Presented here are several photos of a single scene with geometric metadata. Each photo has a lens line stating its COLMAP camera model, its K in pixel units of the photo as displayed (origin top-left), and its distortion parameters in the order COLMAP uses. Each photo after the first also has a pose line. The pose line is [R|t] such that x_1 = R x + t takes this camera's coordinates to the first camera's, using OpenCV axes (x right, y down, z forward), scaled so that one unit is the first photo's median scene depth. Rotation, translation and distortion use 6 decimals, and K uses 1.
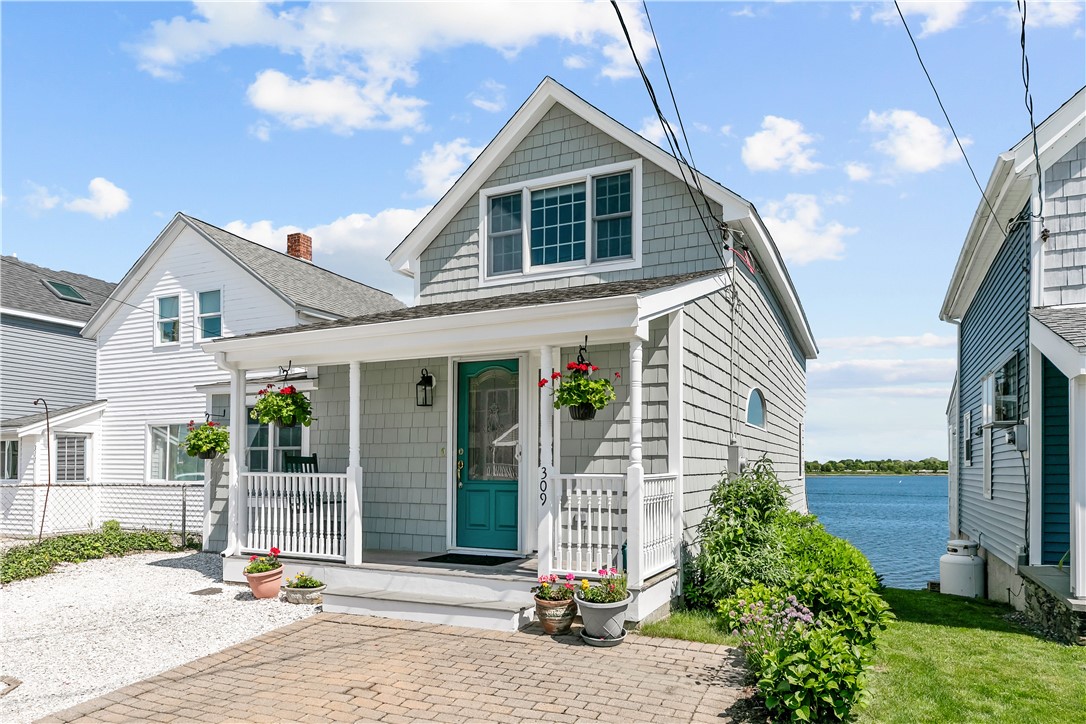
lens RADIAL K [[674.5, 0, 559.9], [0, 674.5, 451.8], [0, 0, 1]] dist [0.004964, 0.004096]
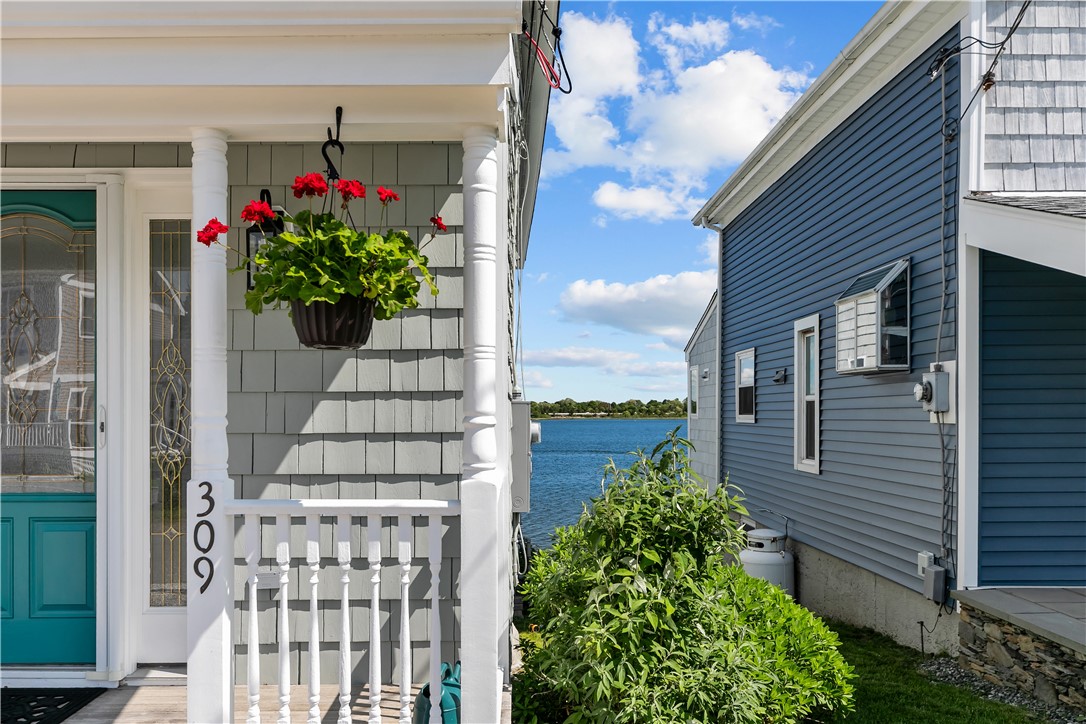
lens RADIAL K [[924.4, 0, 533.5], [0, 924.4, 415.0], [0, 0, 1]] dist [-0.000771, 0.000794]
pose [[0.912807, -0.004228, 0.408370, -0.036089], [-0.004967, 0.999758, 0.021452, -0.012875], [-0.408362, -0.021610, 0.912564, 0.286135]]
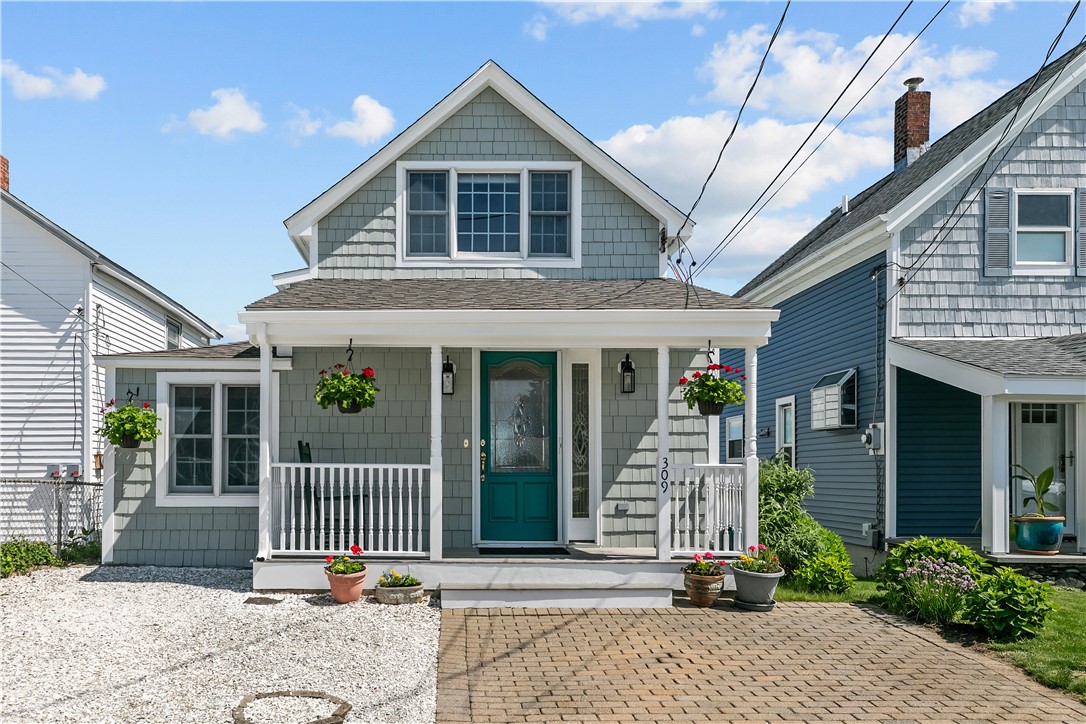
lens RADIAL K [[735.6, 0, 518.0], [0, 735.6, 455.3], [0, 0, 1]] dist [0.012937, -0.001172]
pose [[0.912903, 0.007047, 0.408116, -0.414649], [-0.010447, 0.999927, 0.006102, 0.007921], [-0.408043, -0.009834, 0.912910, 0.006518]]
